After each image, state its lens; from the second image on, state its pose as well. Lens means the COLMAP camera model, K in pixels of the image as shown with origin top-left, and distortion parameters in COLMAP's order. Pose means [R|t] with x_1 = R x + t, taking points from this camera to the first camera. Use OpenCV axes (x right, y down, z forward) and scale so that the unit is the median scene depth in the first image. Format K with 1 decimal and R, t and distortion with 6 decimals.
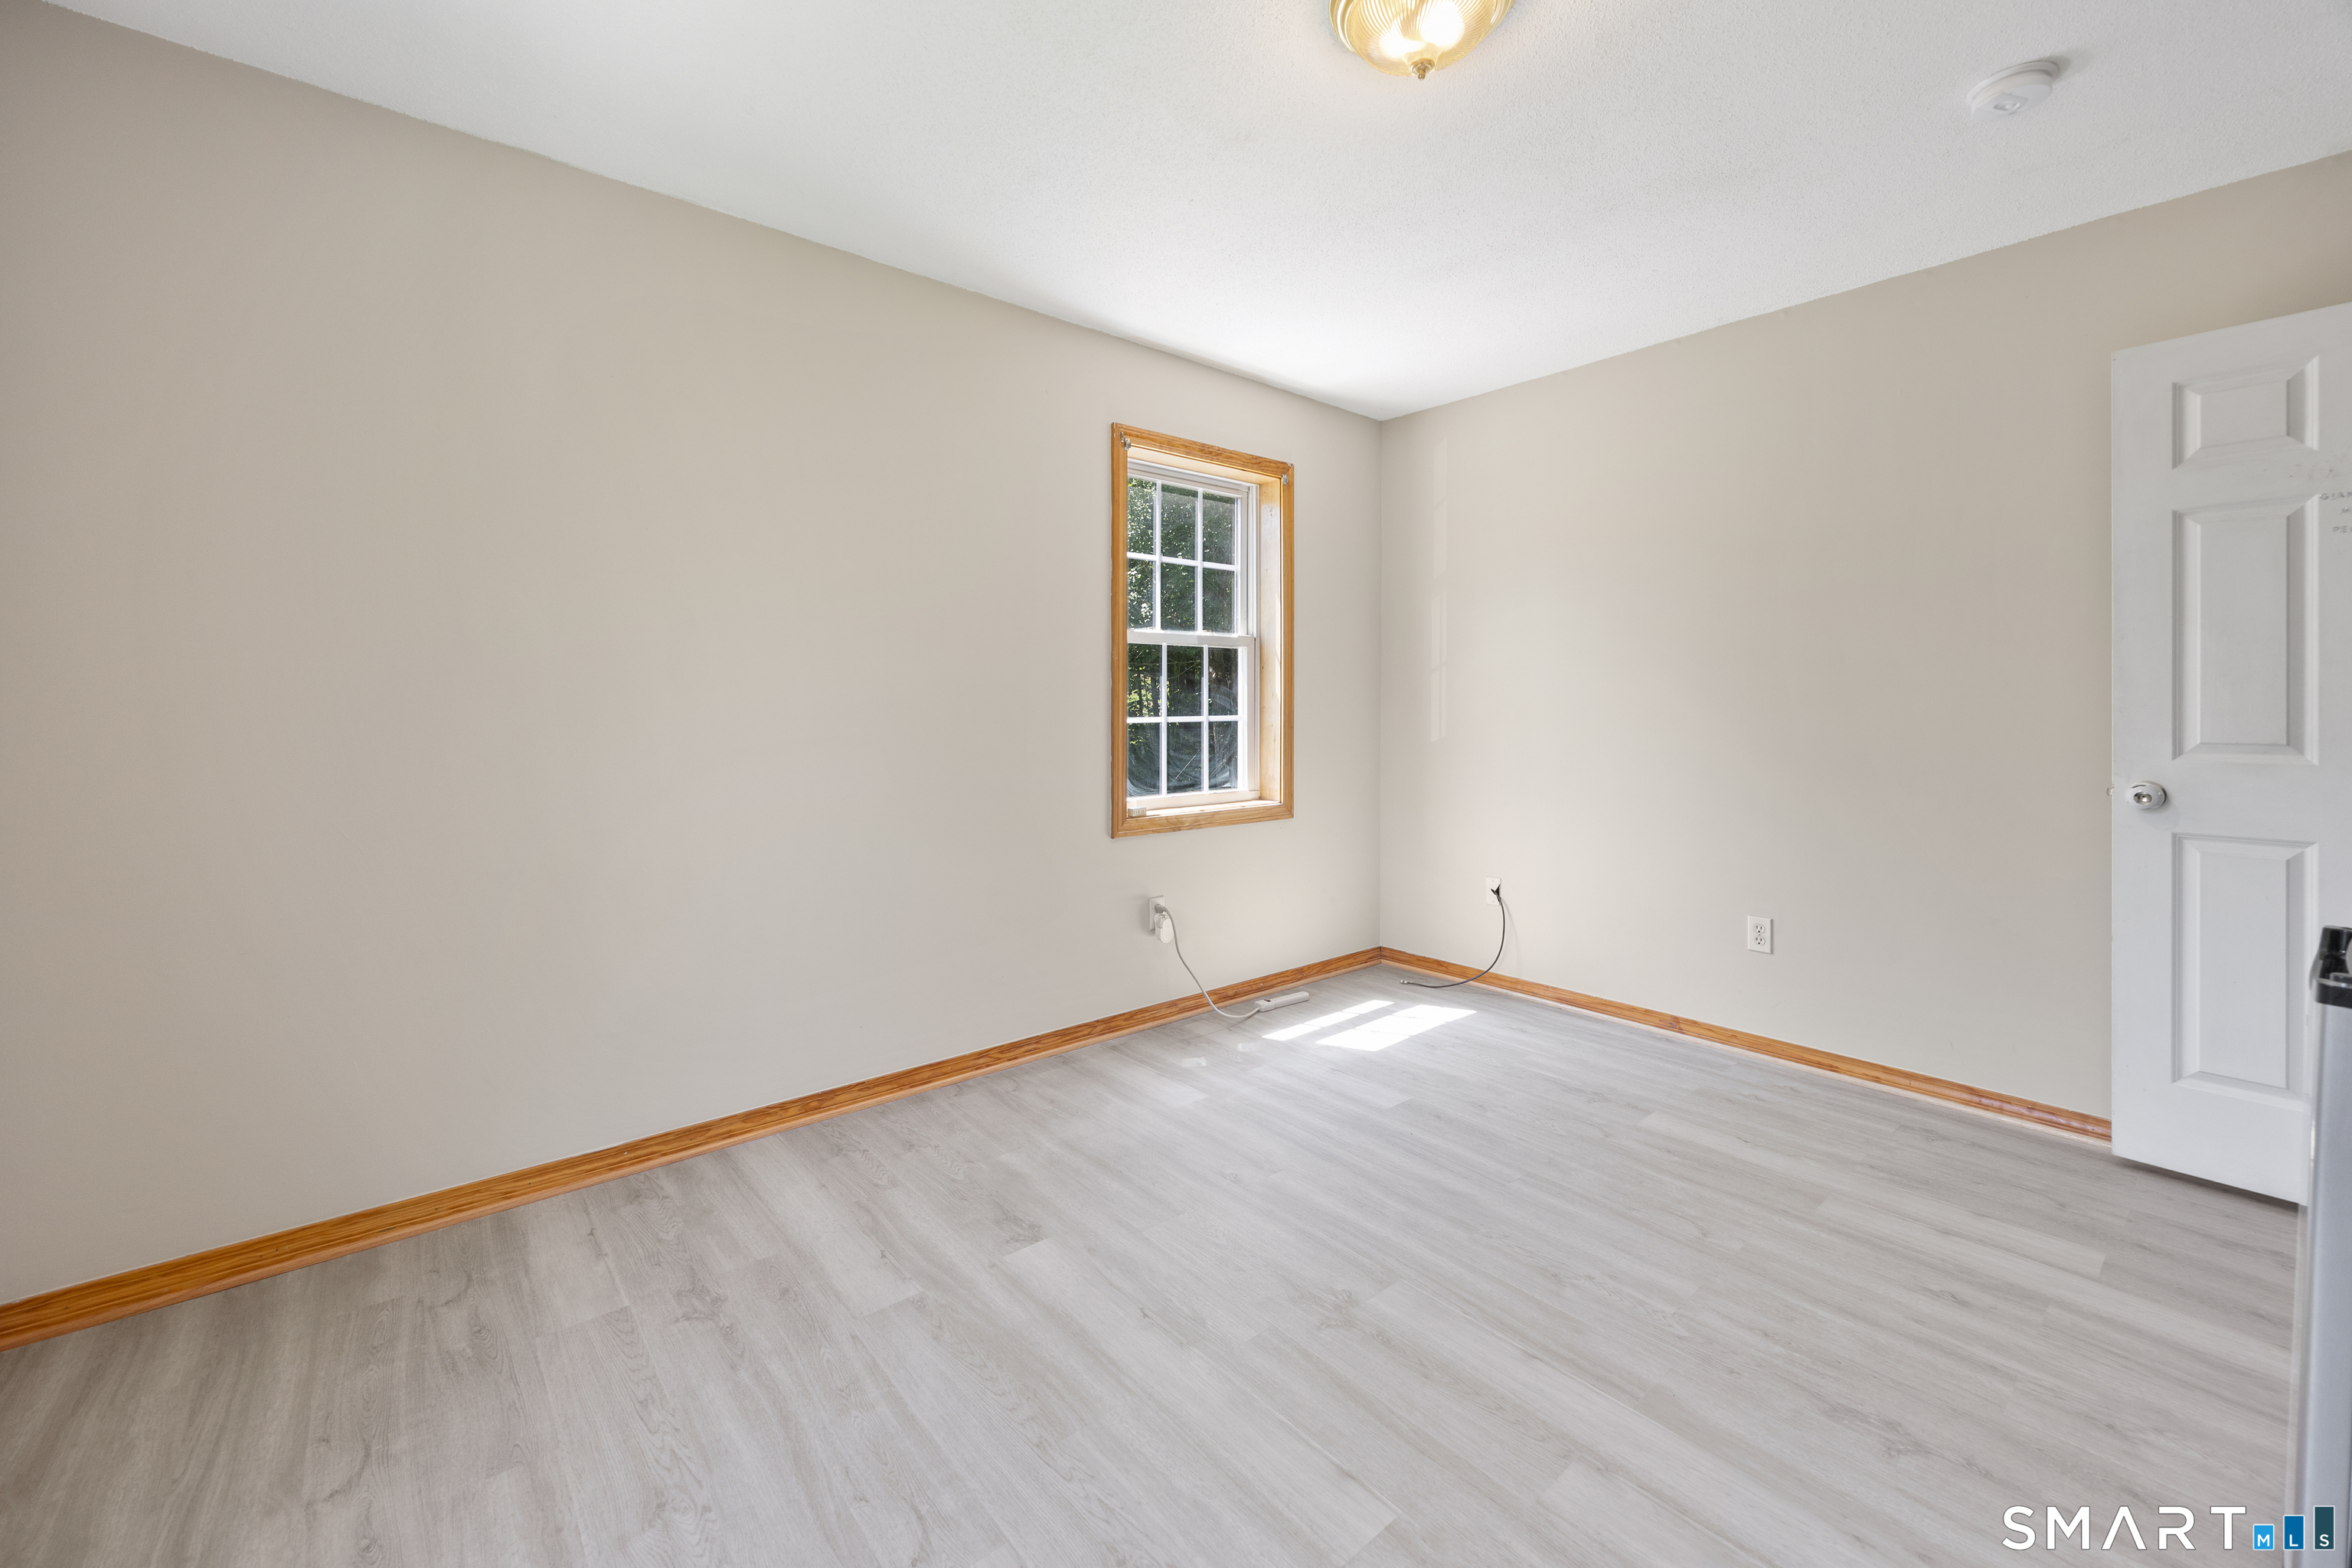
lens RADIAL K [[959.1, 0, 1158.0], [0, 959.1, 703.6], [0, 0, 1]] dist [-0.001577, 0.000001]
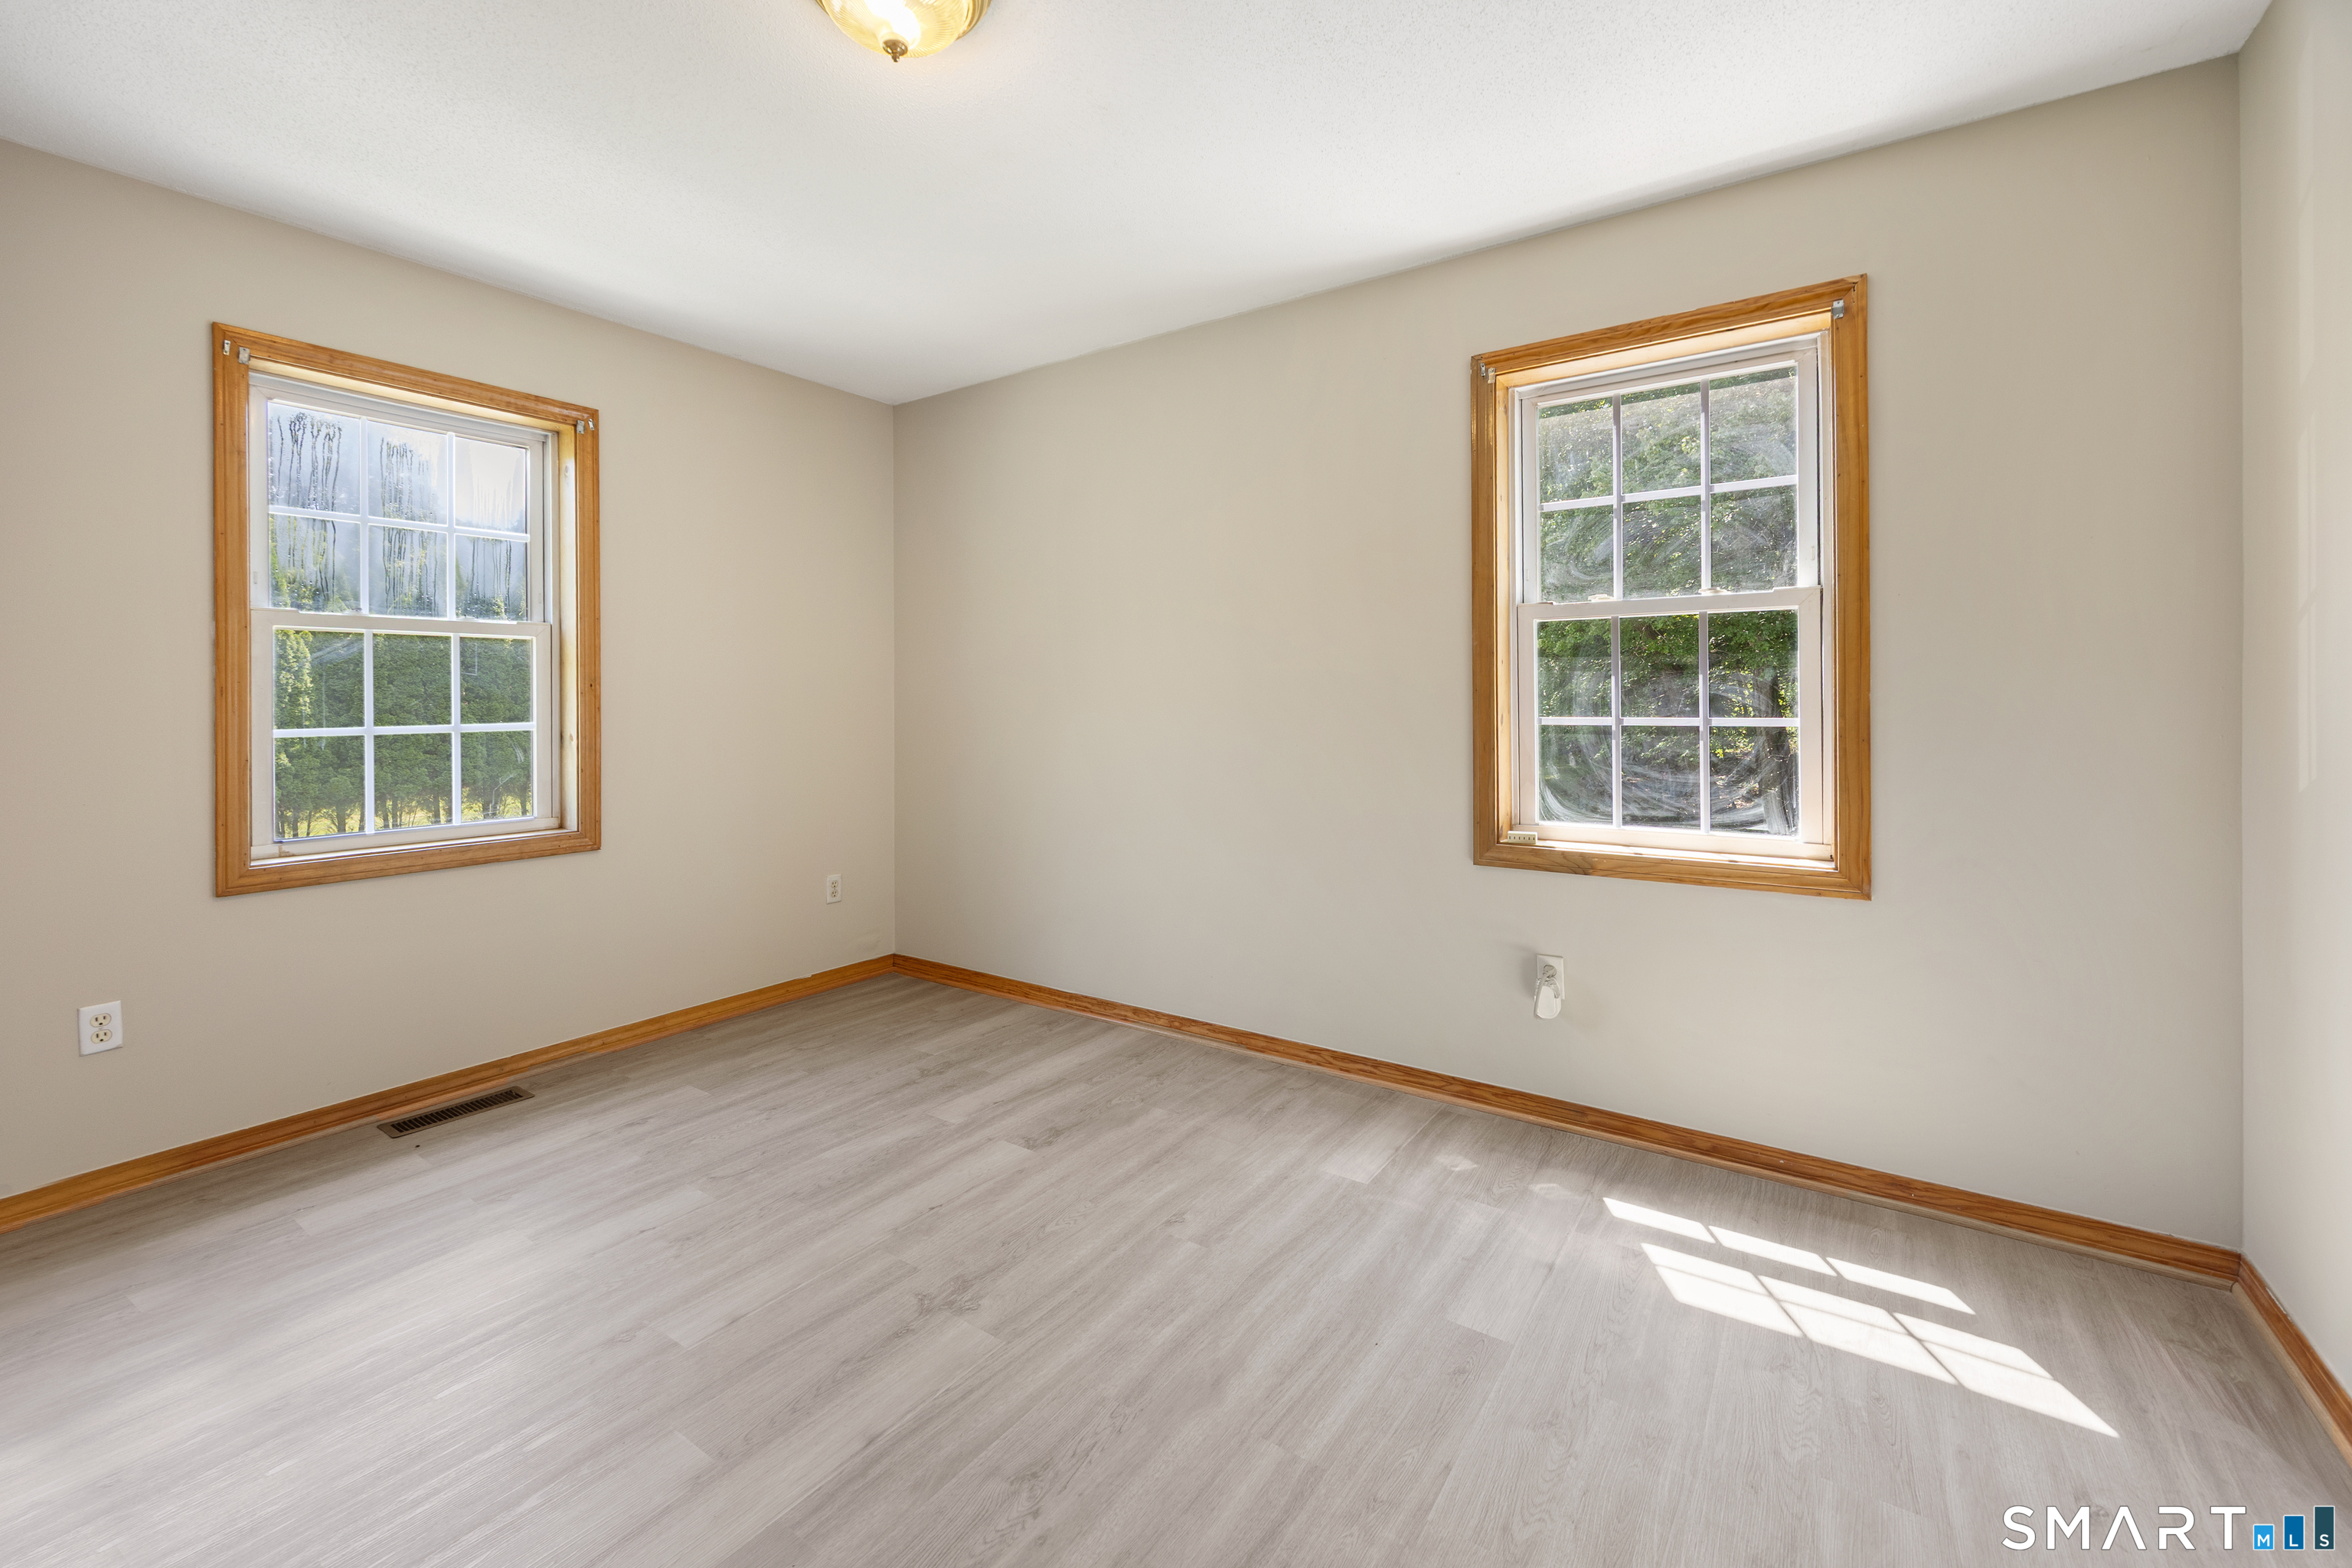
lens RADIAL K [[959.1, 0, 1158.0], [0, 959.1, 703.6], [0, 0, 1]] dist [-0.001577, 0.000001]
pose [[0.259142, -0.000062, -0.965839, 0.957895], [0.006526, 0.999977, 0.001686, -0.001009], [0.965817, -0.006740, 0.259137, 0.749717]]
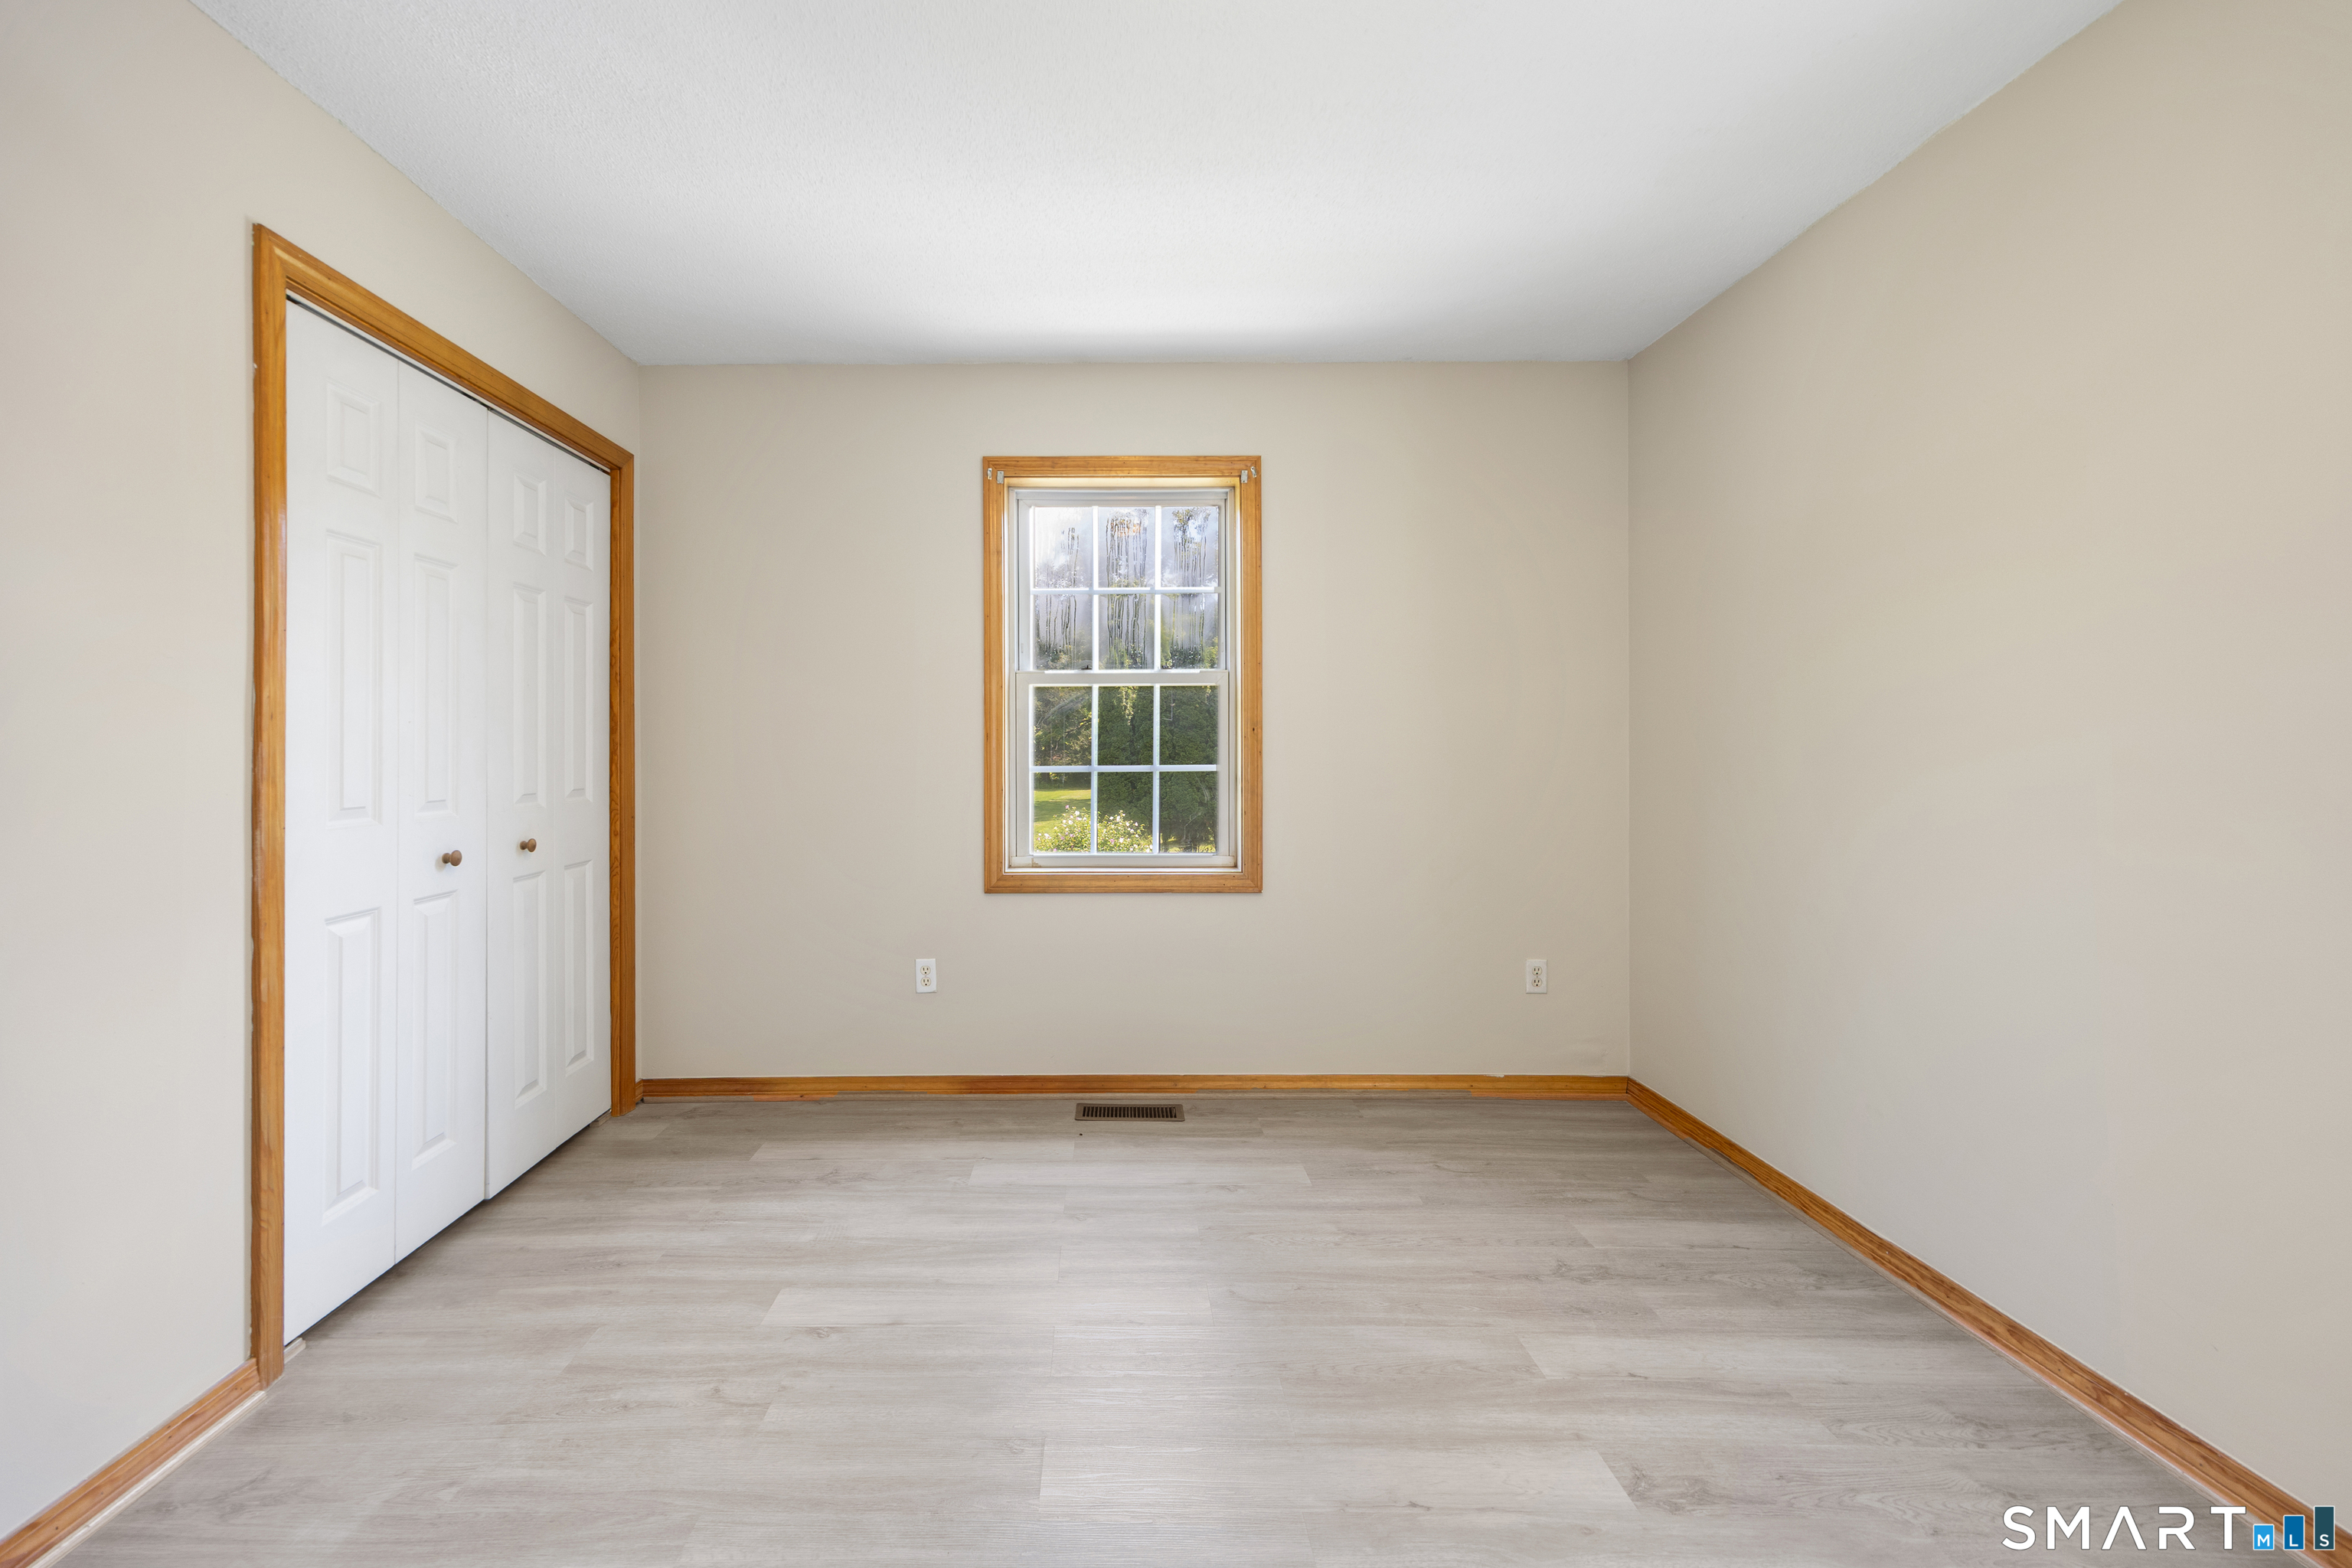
lens RADIAL K [[928.9, 0, 1105.6], [0, 928.9, 738.5], [0, 0, 1]] dist [0.004658, 0.000268]
pose [[-0.640978, -0.006349, -0.767533, 0.595686], [0.000829, 0.999959, -0.008964, -0.004557], [0.767559, -0.006382, -0.640947, 1.017475]]
